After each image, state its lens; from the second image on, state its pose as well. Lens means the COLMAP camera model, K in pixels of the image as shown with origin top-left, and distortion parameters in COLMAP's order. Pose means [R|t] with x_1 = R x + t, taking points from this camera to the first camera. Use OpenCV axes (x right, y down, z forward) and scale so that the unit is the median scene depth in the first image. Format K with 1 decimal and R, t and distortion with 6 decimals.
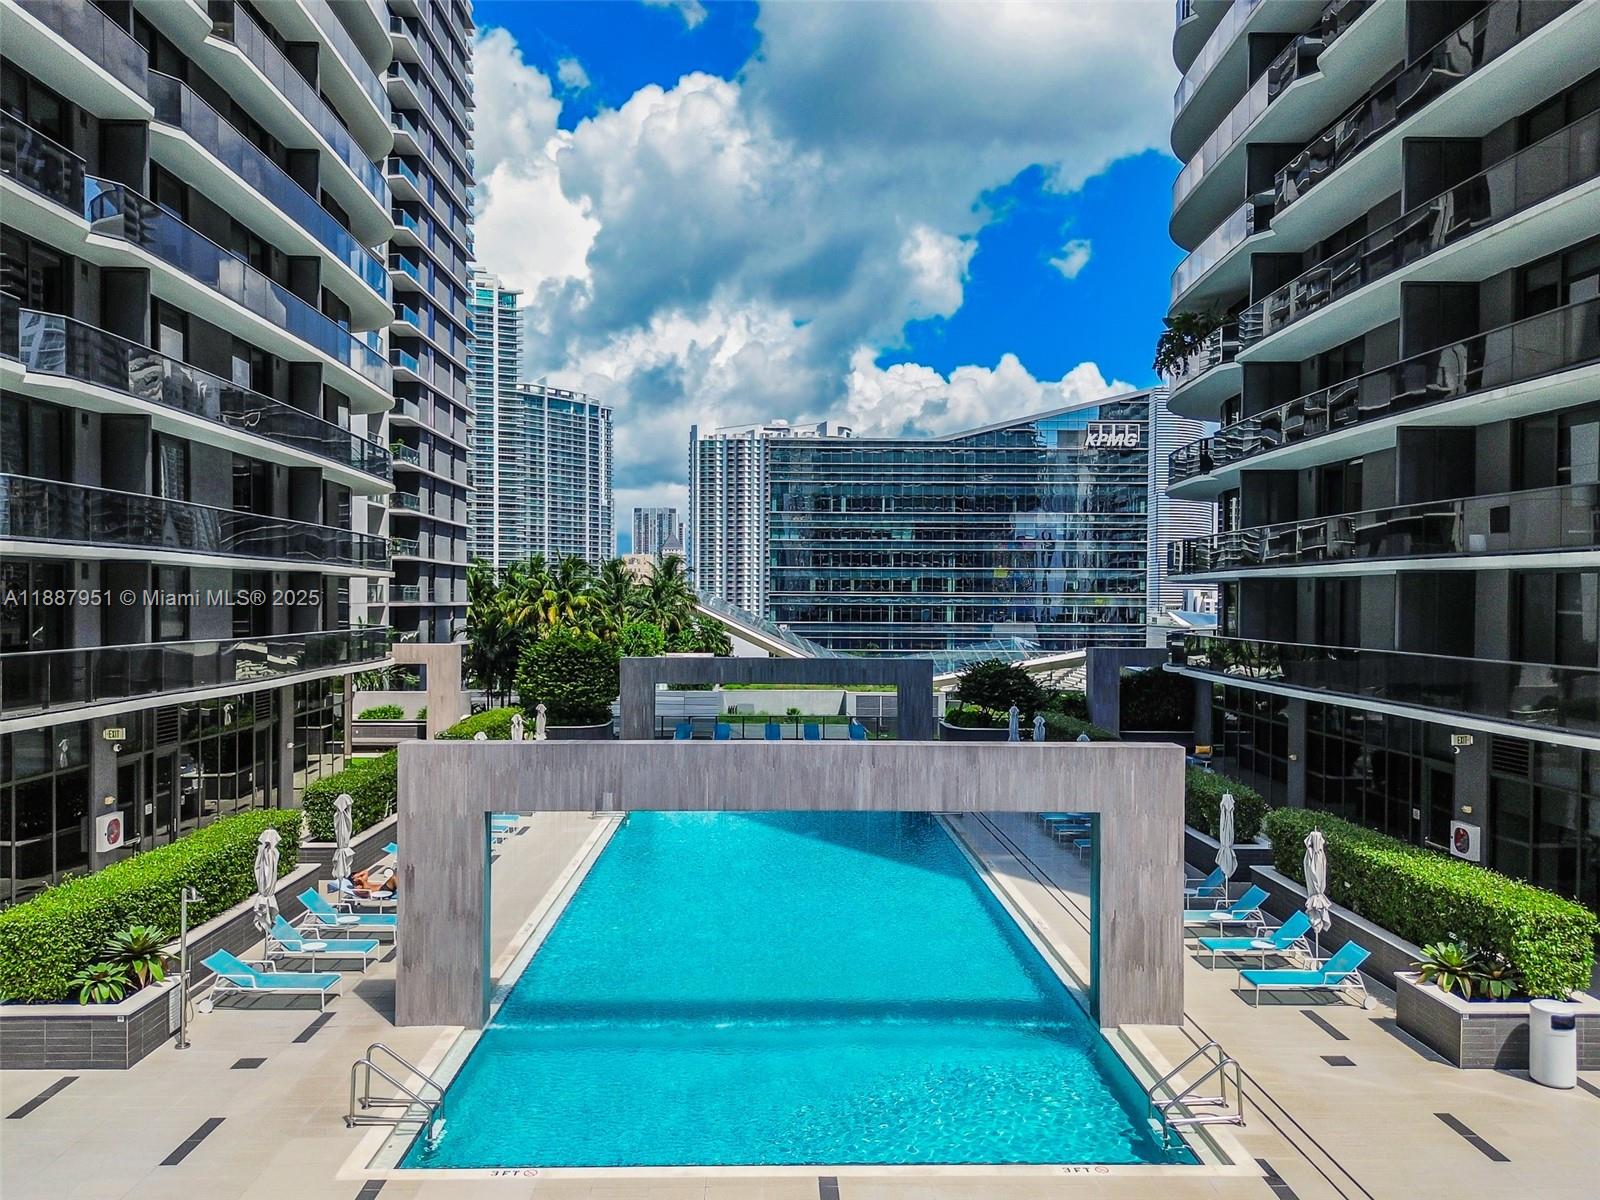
lens RADIAL K [[1113.4, 0, 796.1], [0, 1113.4, 760.7], [0, 0, 1]] dist [0.049925, -0.058132]
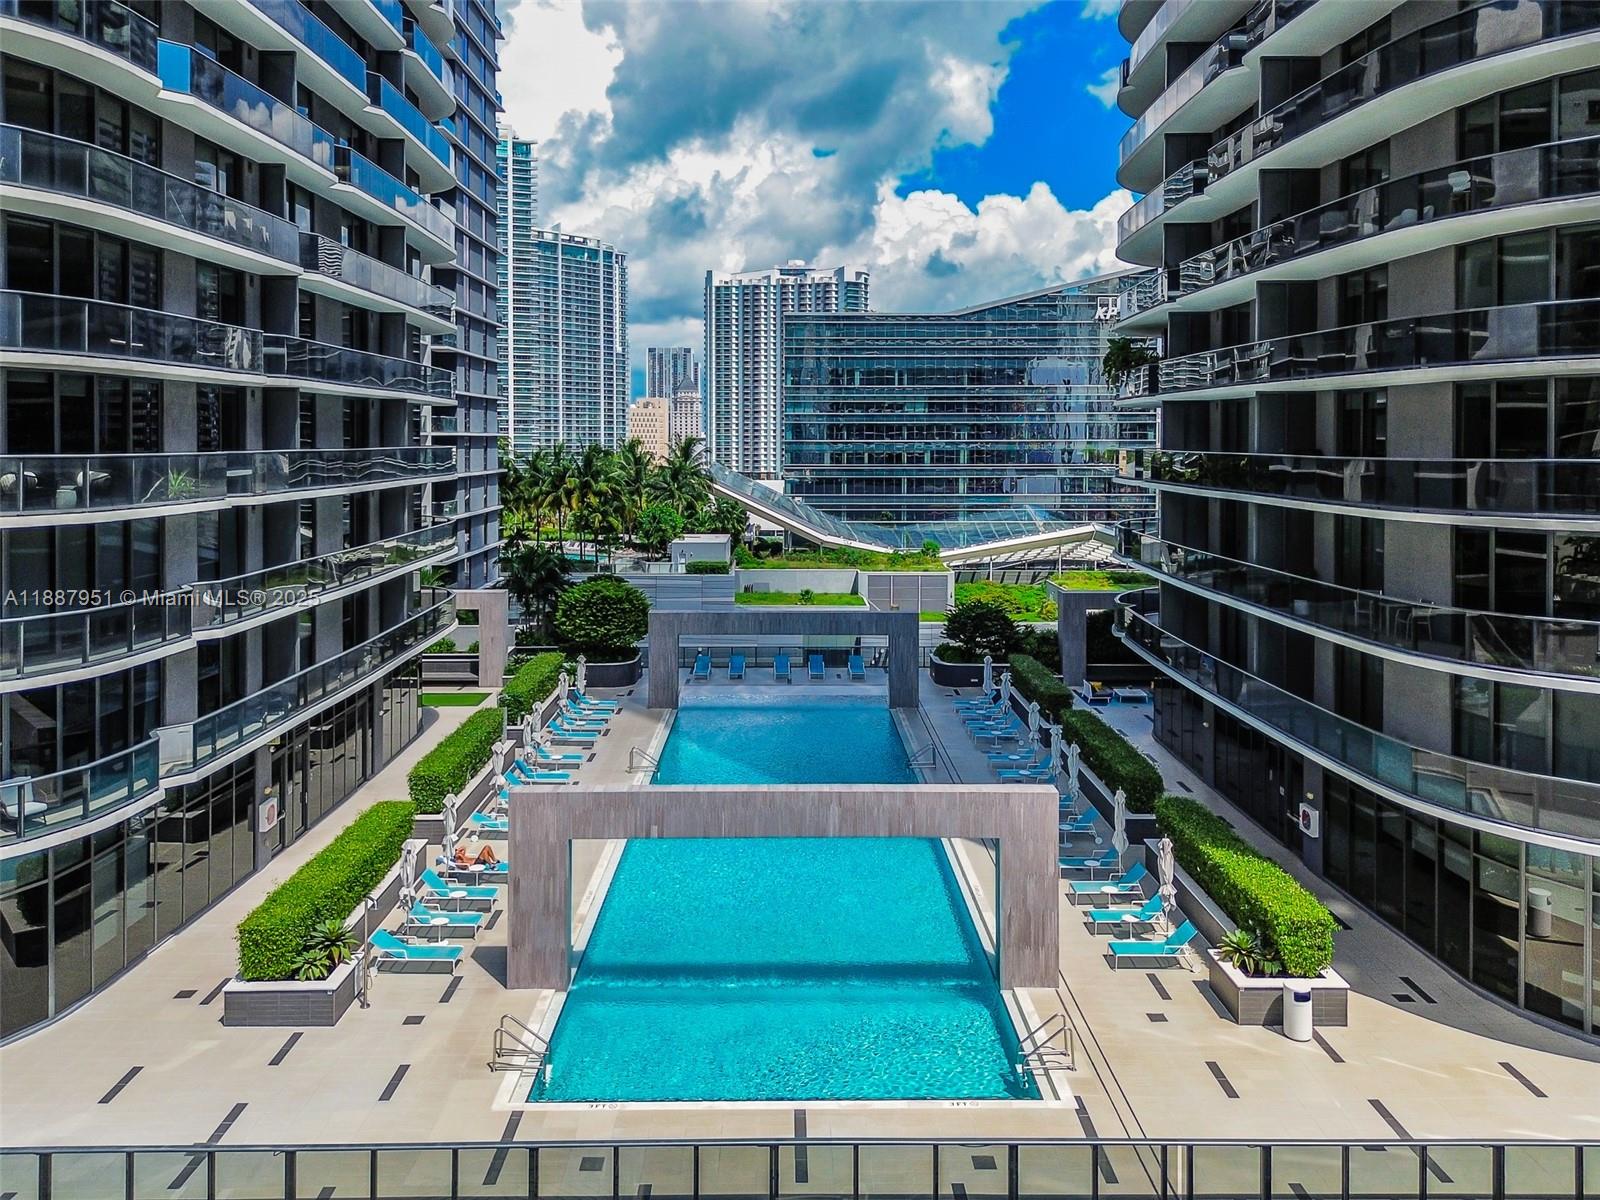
lens RADIAL K [[1145.5, 0, 802.3], [0, 1145.5, 605.3], [0, 0, 1]] dist [0.051624, -0.062409]
pose [[0.999929, -0.003544, -0.011380, 0.014074], [0.003588, 0.999986, 0.003814, -0.093908], [0.011366, -0.003855, 0.999928, -0.170640]]
